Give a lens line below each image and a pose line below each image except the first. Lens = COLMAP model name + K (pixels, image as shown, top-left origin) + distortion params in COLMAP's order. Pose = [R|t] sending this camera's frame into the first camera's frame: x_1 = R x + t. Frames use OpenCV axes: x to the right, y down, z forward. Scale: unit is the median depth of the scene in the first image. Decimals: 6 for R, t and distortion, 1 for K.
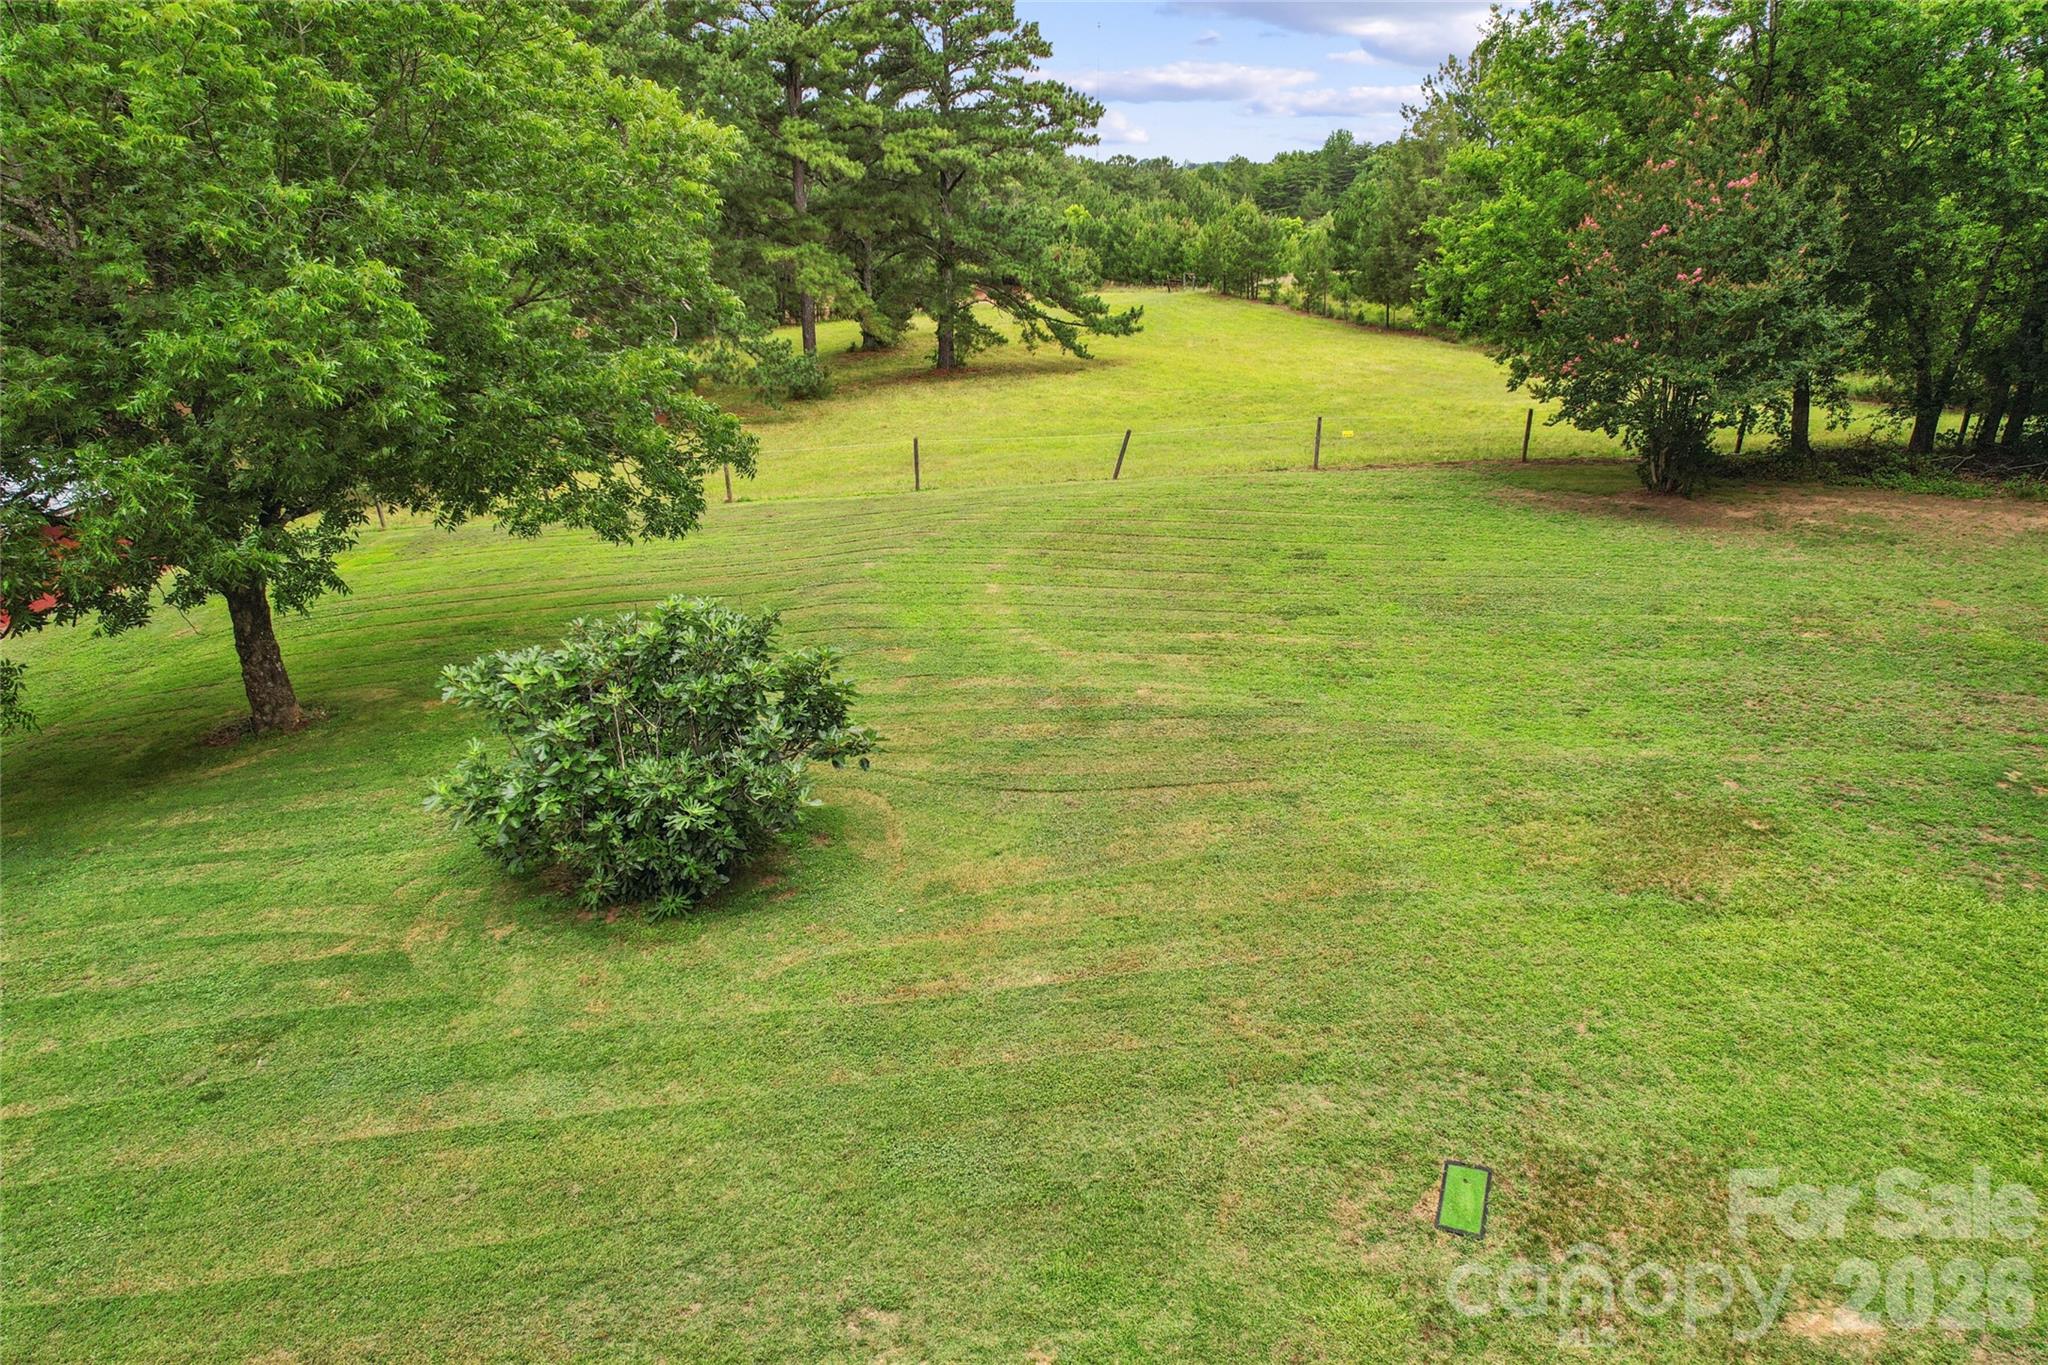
lens RADIAL K [[1317.8, 0, 1030.2], [0, 1317.8, 678.8], [0, 0, 1]] dist [-0.082523, 0.088313]
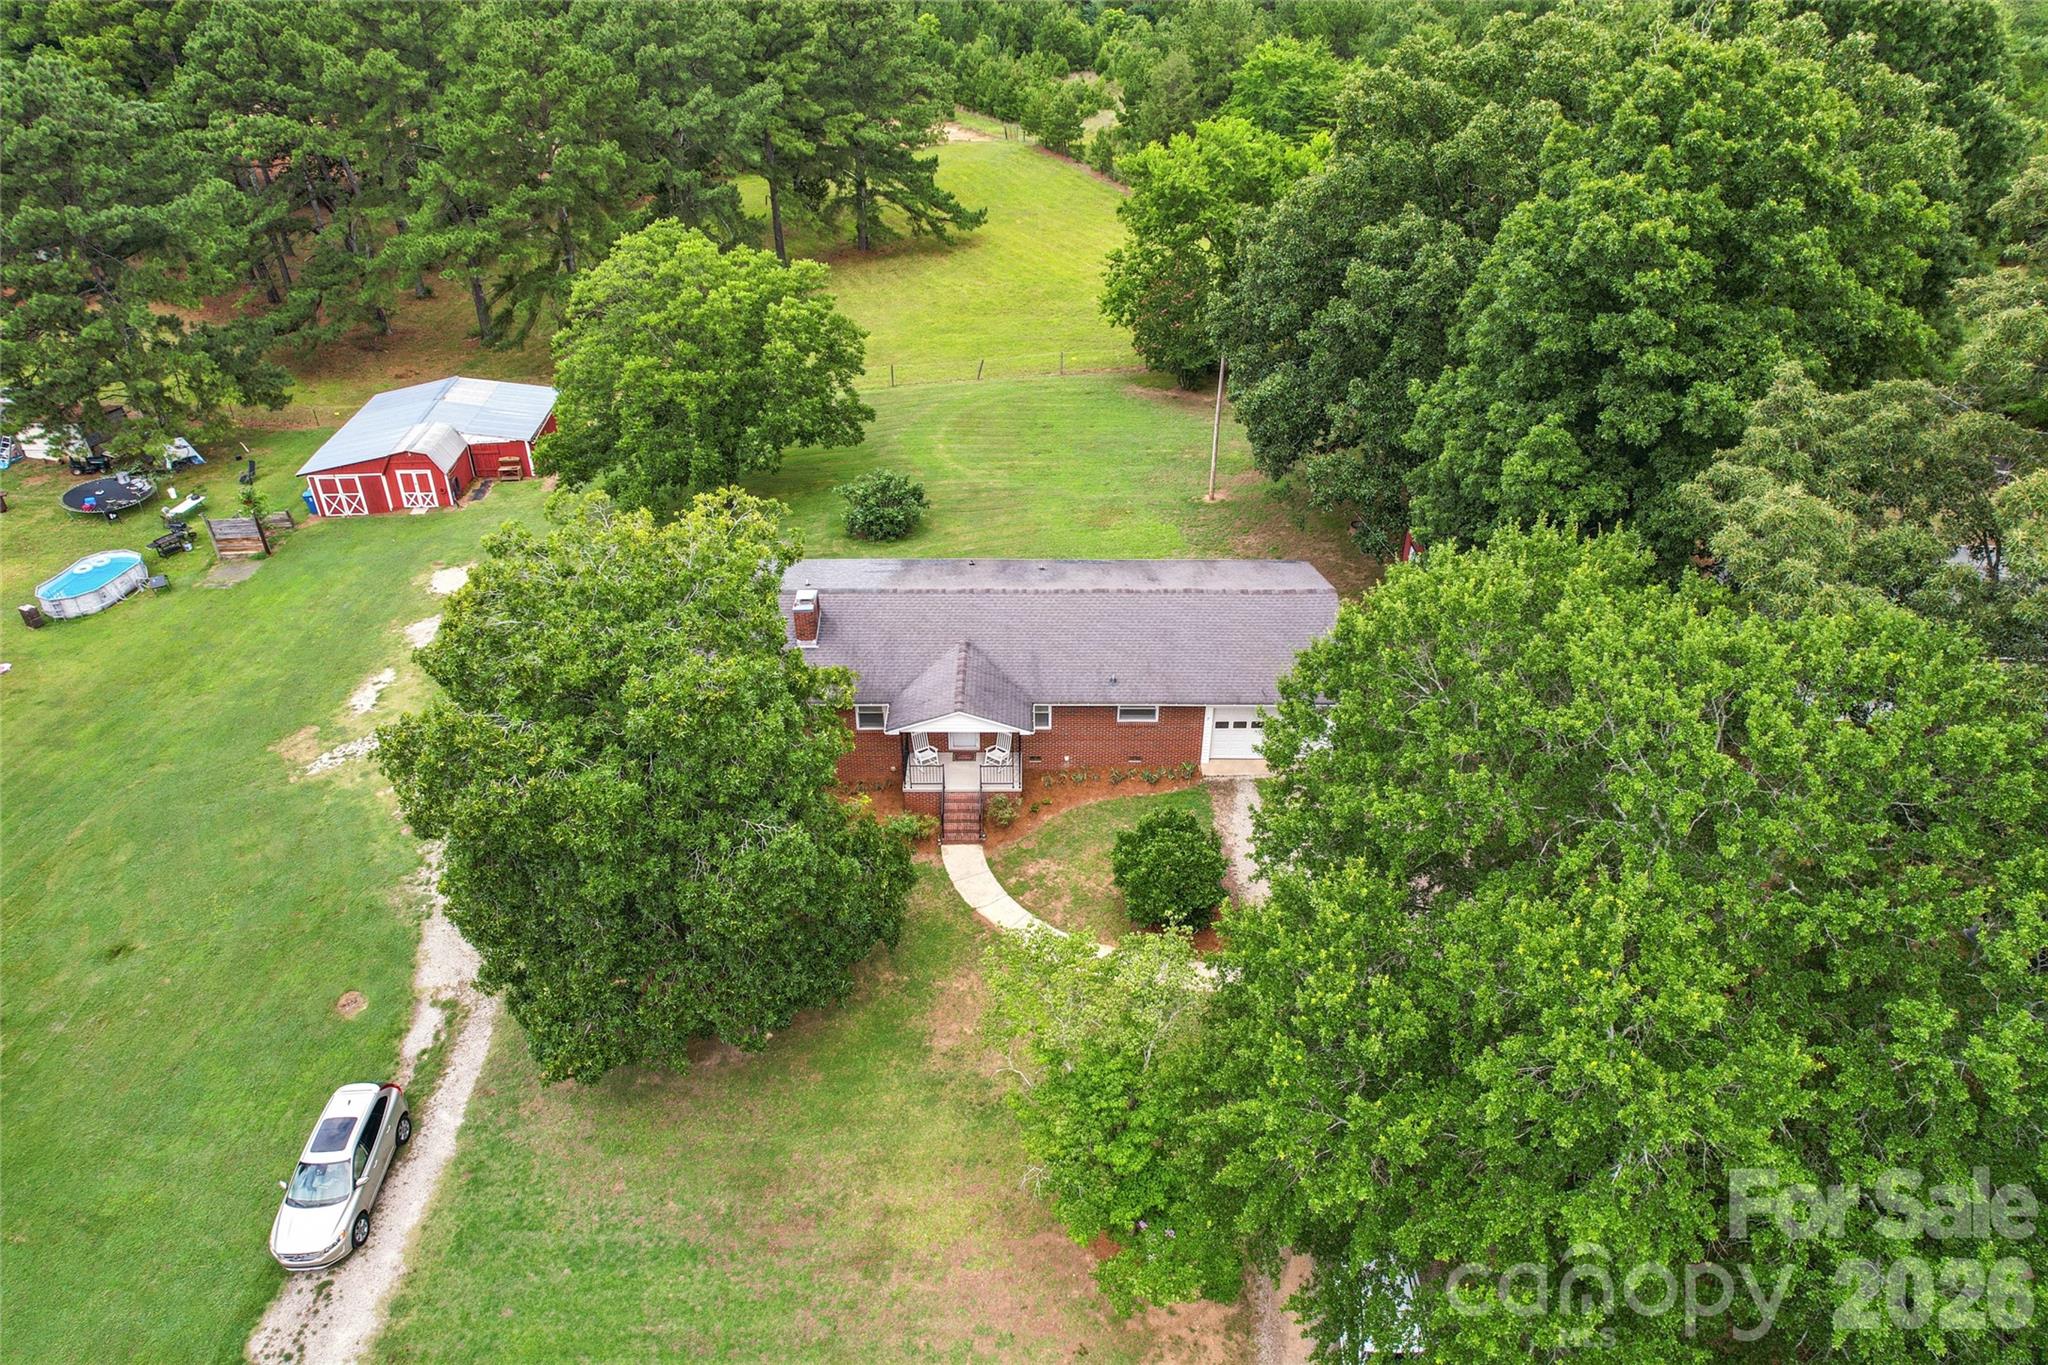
lens RADIAL K [[1317.8, 0, 1030.2], [0, 1317.8, 678.8], [0, 0, 1]] dist [-0.082523, 0.088313]
pose [[0.993790, -0.061066, 0.093022, -0.186467], [0.040653, 0.977424, 0.207339, -0.222589], [-0.103583, -0.202270, 0.973837, -2.808238]]
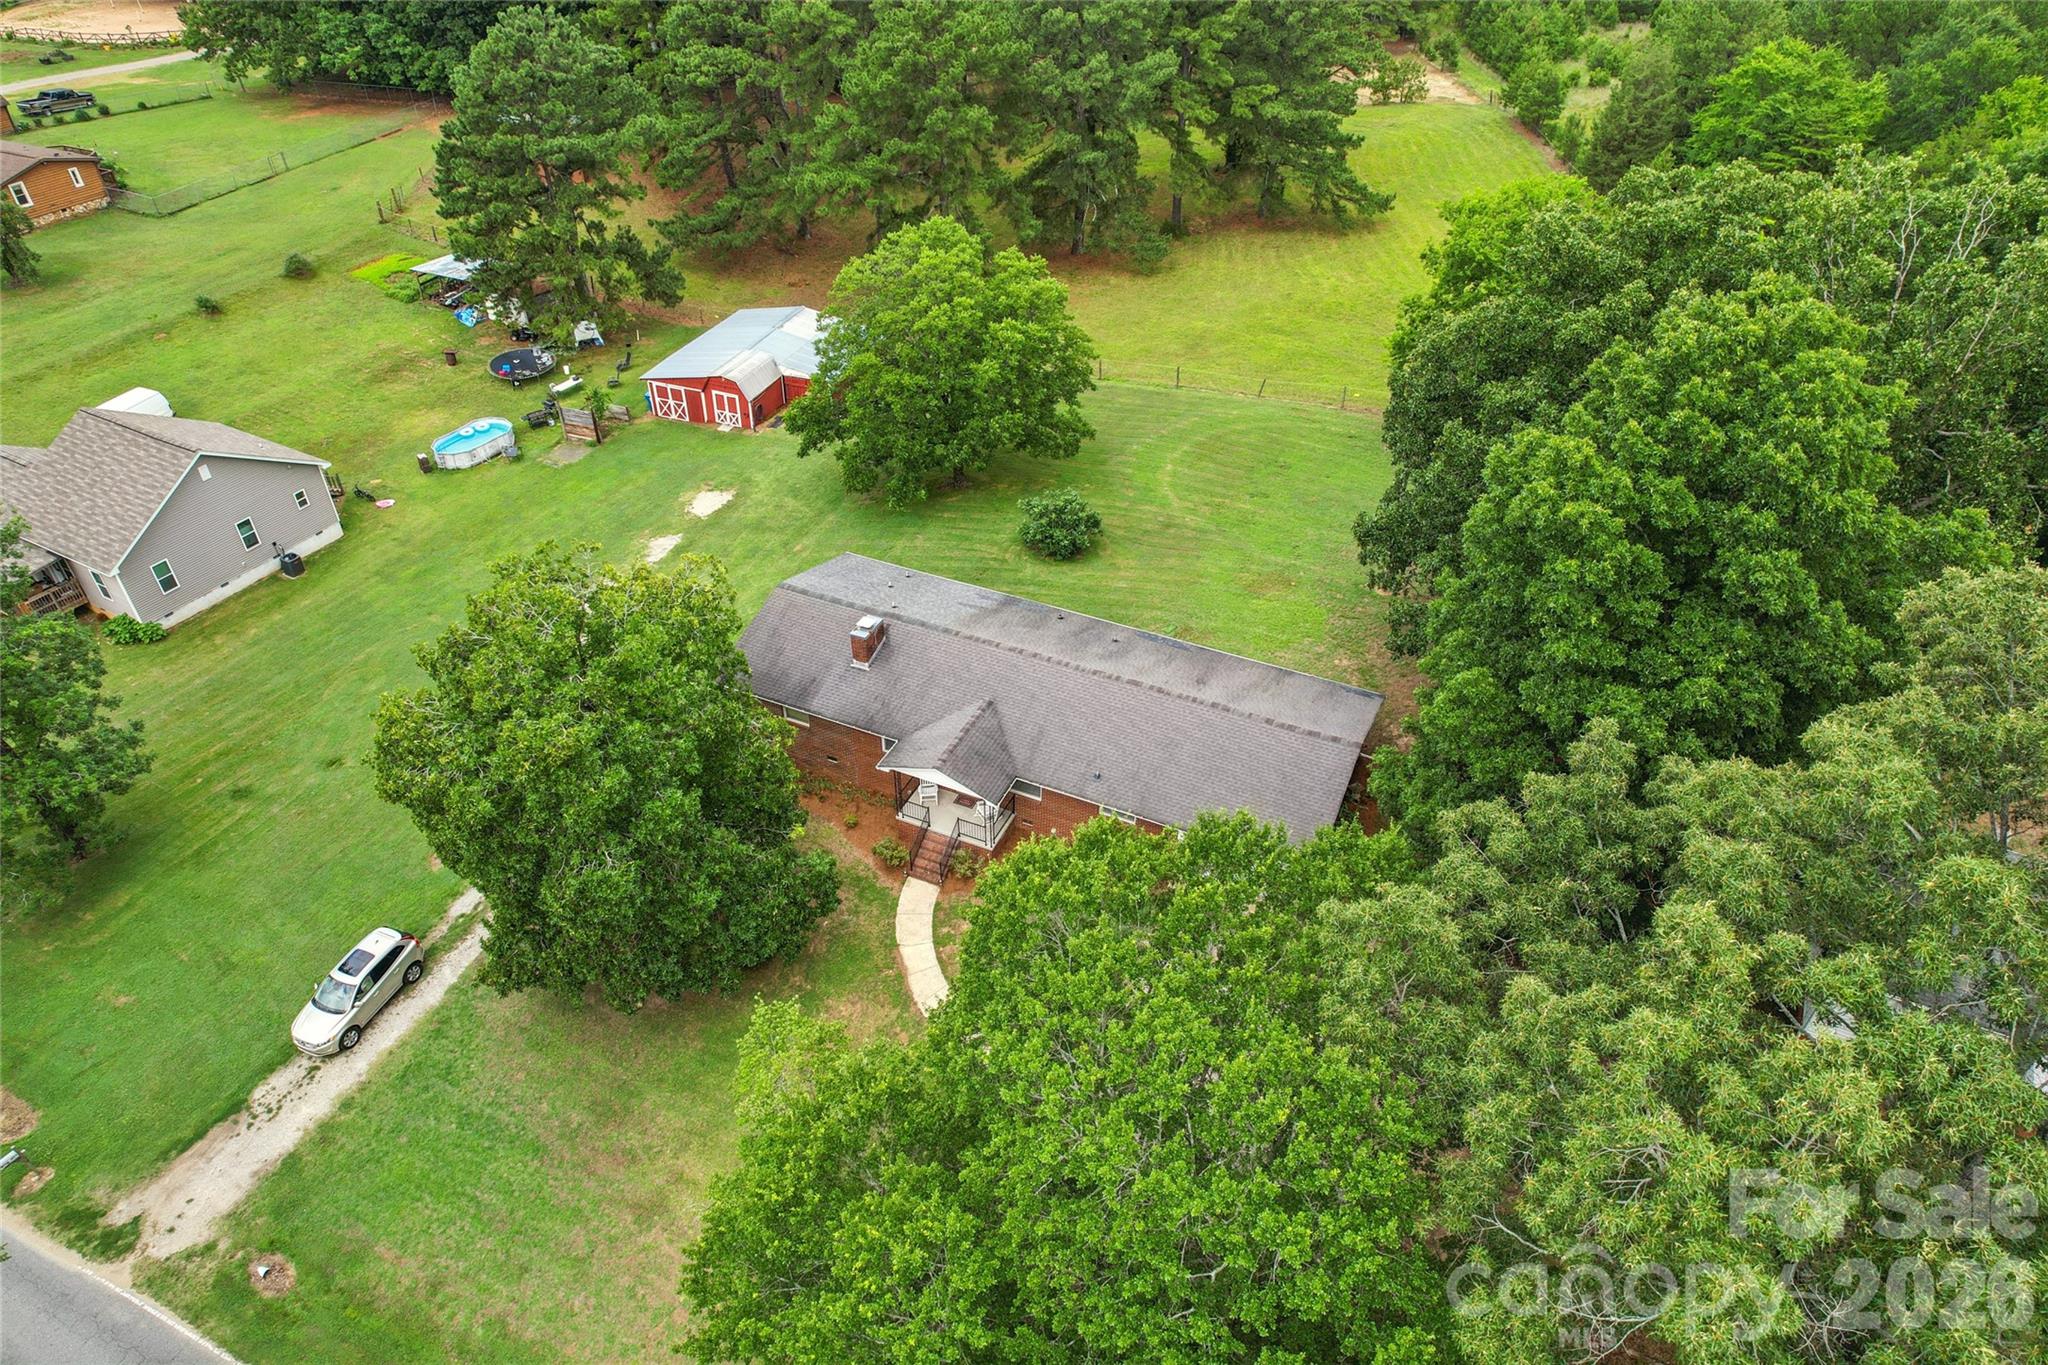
lens RADIAL K [[1317.8, 0, 1030.2], [0, 1317.8, 678.8], [0, 0, 1]] dist [-0.082523, 0.088313]
pose [[0.948930, 0.196288, -0.246987, 0.703857], [-0.117820, 0.946723, 0.299722, -0.656168], [0.292661, -0.255315, 0.921501, -2.789449]]
